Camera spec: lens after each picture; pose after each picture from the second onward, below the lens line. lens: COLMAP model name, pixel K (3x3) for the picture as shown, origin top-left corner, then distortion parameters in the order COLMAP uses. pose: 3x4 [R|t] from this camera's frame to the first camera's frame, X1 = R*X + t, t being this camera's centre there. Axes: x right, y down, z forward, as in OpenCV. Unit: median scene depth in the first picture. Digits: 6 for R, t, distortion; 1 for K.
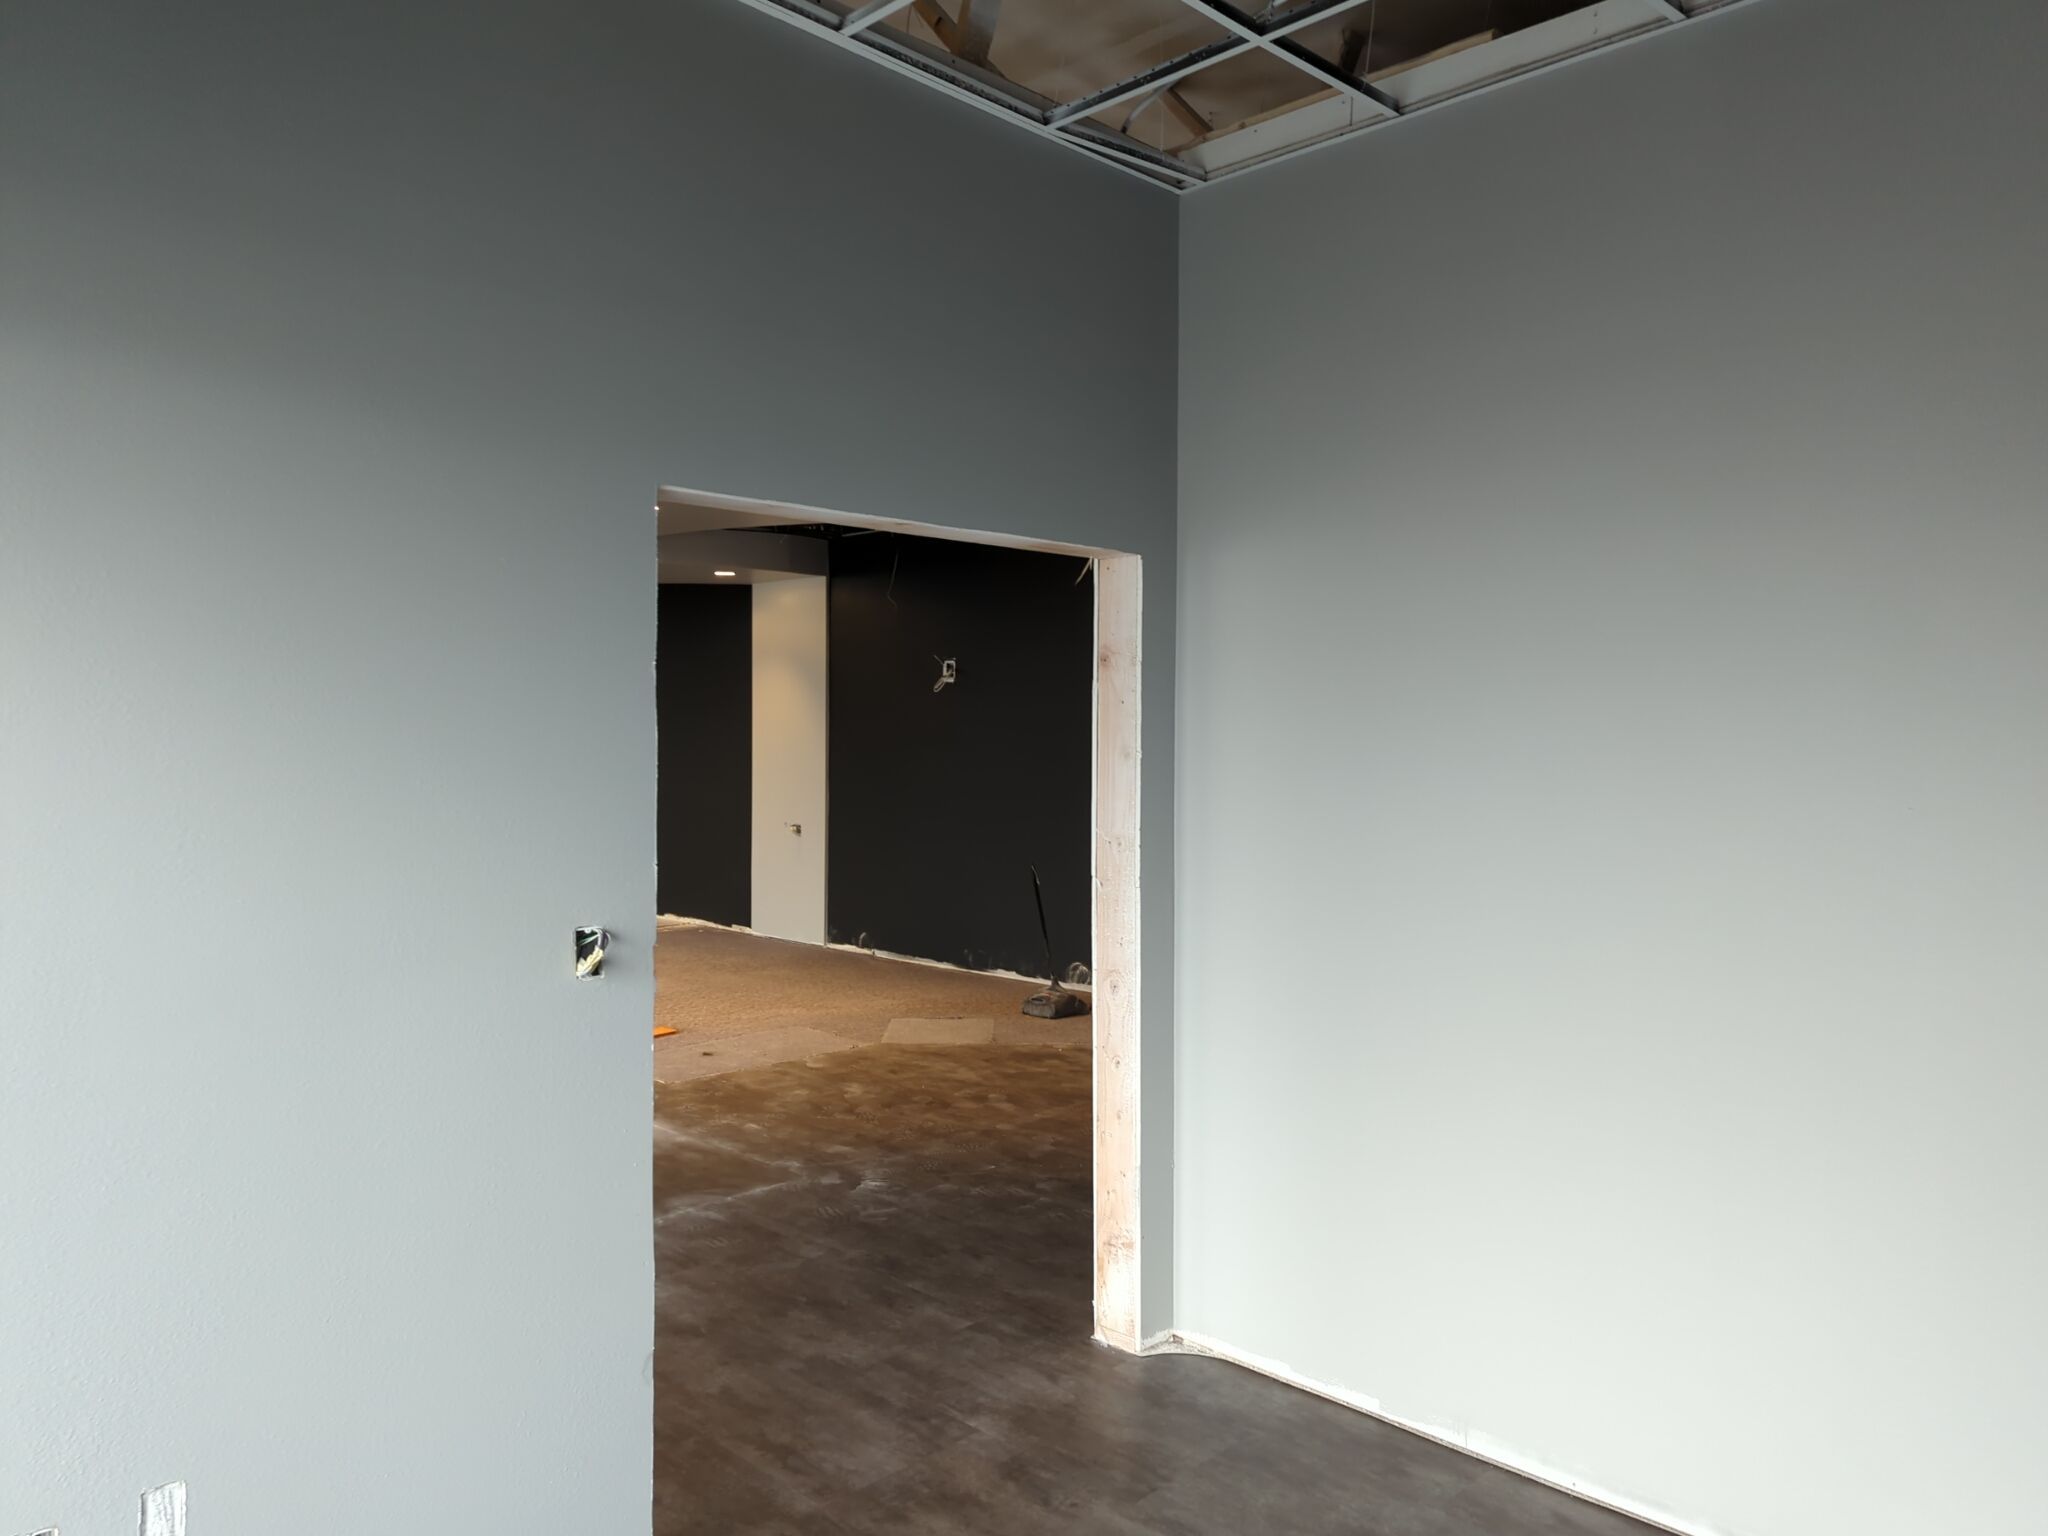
lens RADIAL K [[1452.2, 0, 1024.5], [0, 1452.2, 758.6], [0, 0, 1]] dist [0.055767, -0.049244]
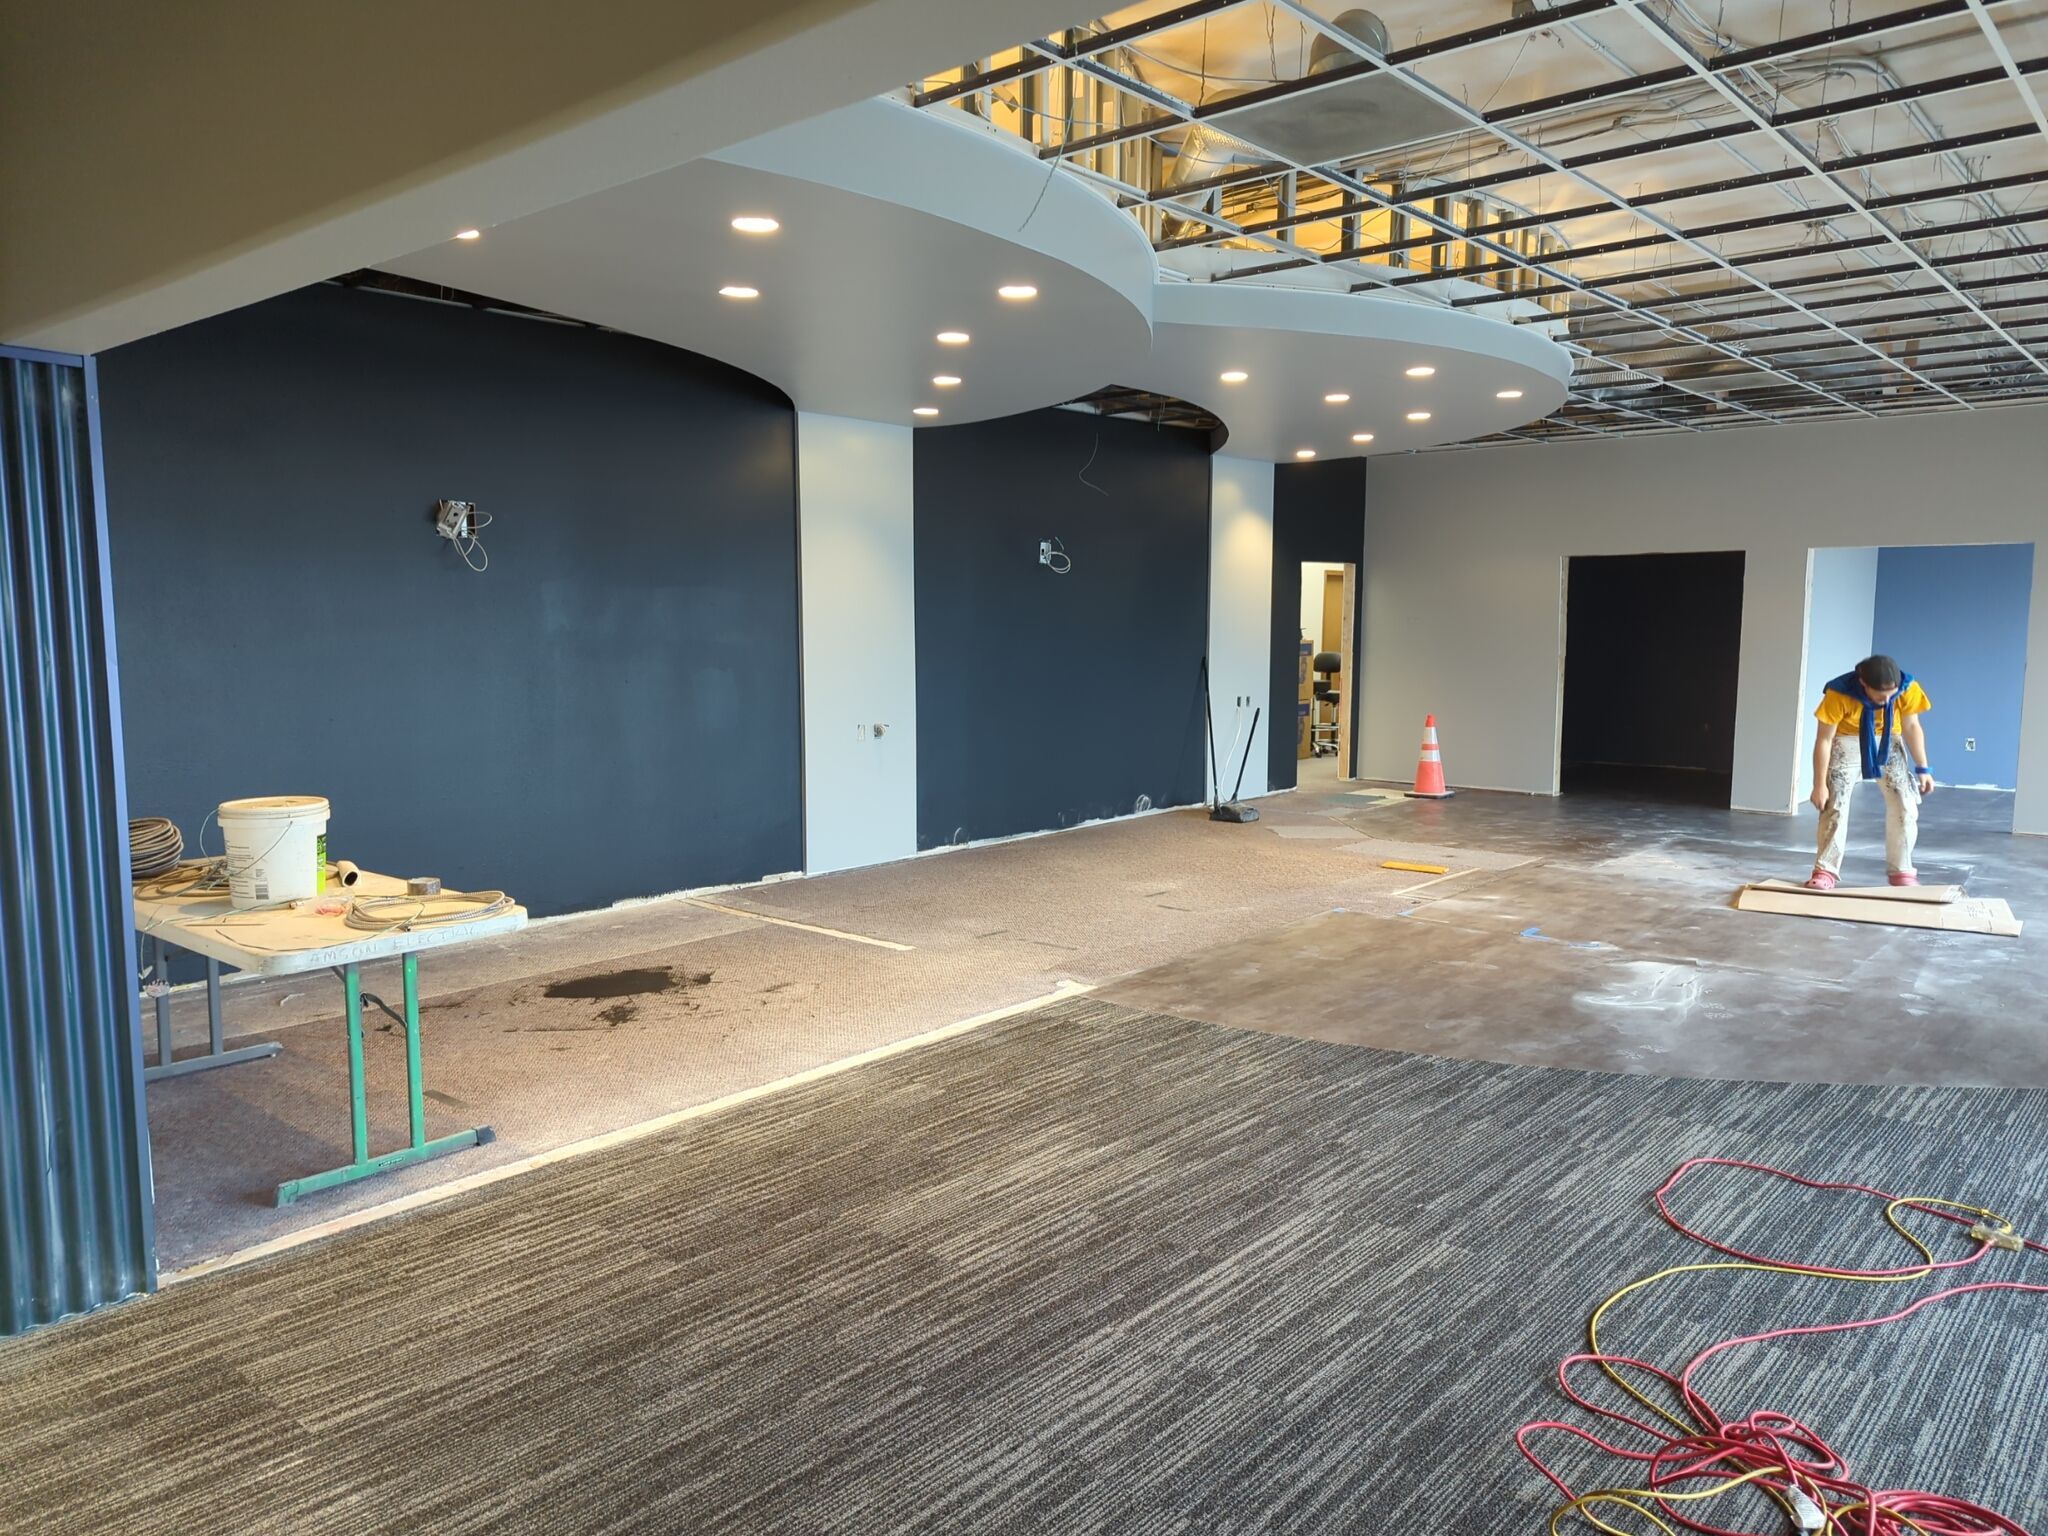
lens RADIAL K [[1452.2, 0, 1014.4], [0, 1452.2, 770.3], [0, 0, 1]] dist [0.055767, -0.049244]
pose [[-0.071762, -0.113388, 0.990956, -1.002093], [0.011965, 0.993348, 0.114528, -0.023617], [-0.997350, 0.020075, -0.069928, 0.991100]]
